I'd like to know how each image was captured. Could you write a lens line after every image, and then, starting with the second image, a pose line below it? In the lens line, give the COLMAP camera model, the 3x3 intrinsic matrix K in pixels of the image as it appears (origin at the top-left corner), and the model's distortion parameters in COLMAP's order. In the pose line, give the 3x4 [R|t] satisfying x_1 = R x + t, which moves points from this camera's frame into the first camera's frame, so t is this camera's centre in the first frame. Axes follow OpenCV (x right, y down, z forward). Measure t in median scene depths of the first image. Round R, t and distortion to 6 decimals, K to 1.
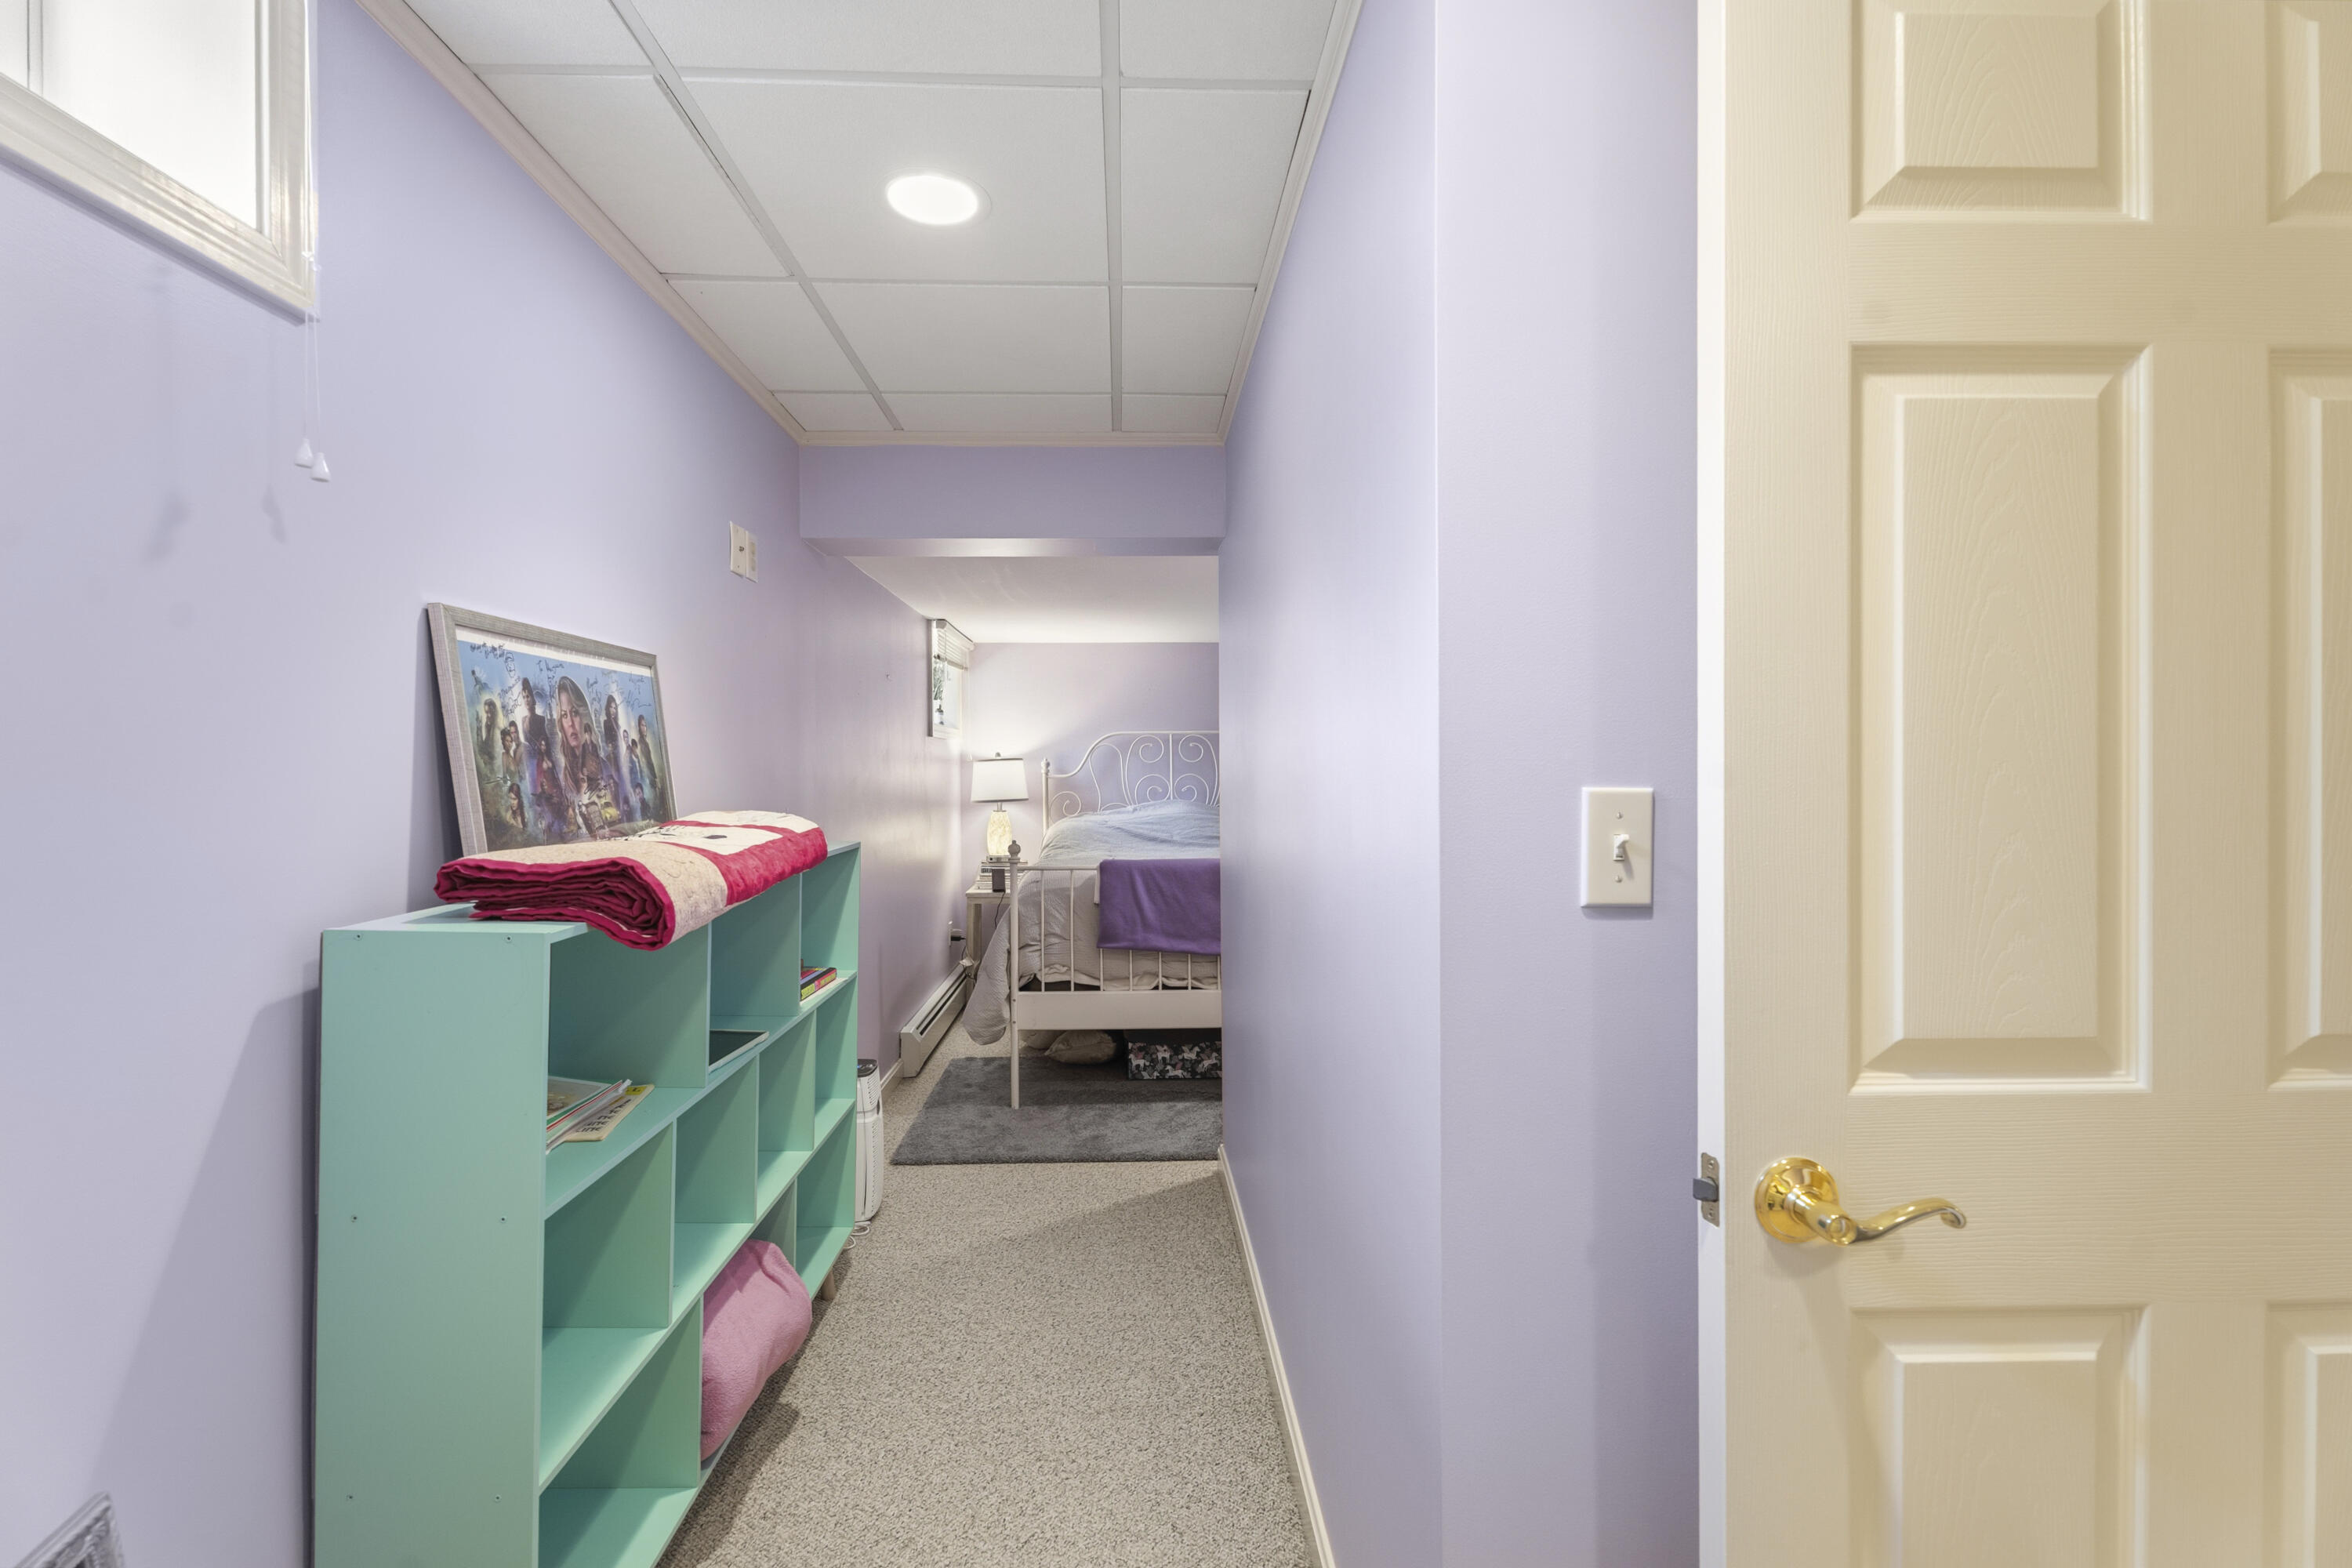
lens RADIAL K [[1062.4, 0, 1179.2], [0, 1062.4, 777.3], [0, 0, 1]] dist [0.002120, 0.001487]
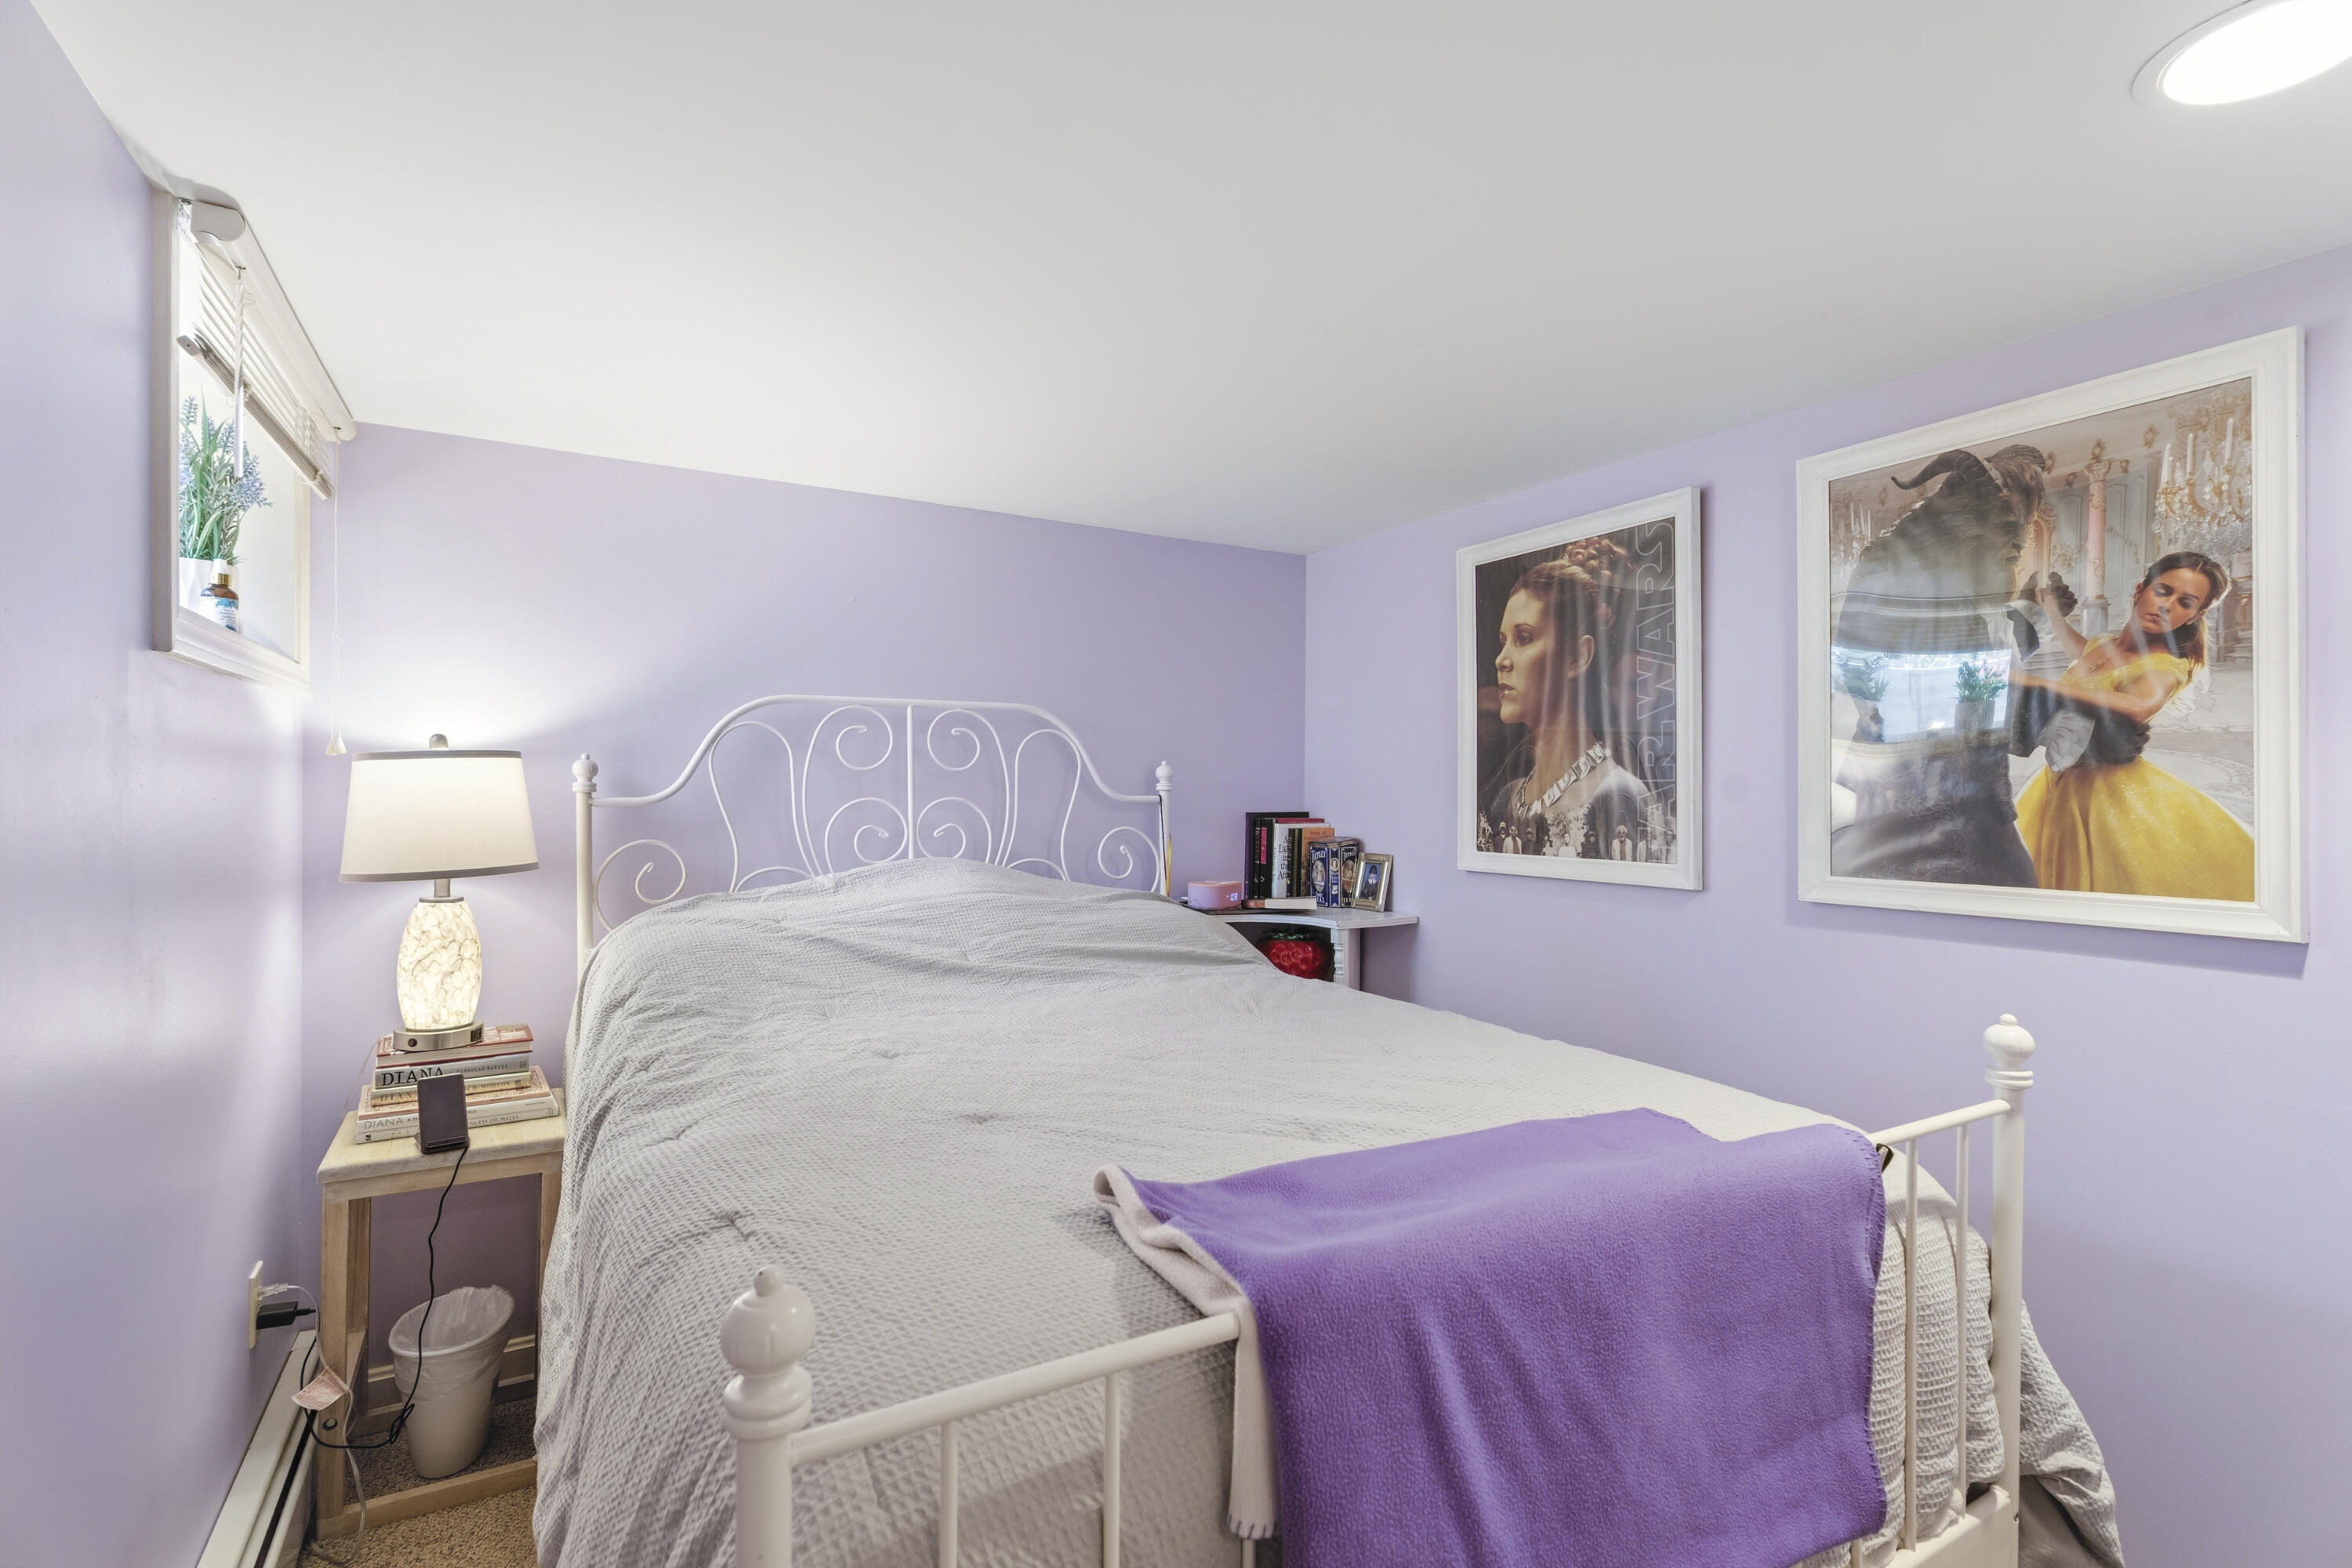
lens RADIAL K [[1062.4, 0, 1153.3], [0, 1062.4, 788.8], [0, 0, 1]] dist [0.002120, 0.001487]
pose [[0.888840, 0.010553, 0.458096, -0.122075], [-0.009373, 0.999944, -0.004849, -0.005650], [-0.458122, 0.000016, 0.888890, 0.583275]]
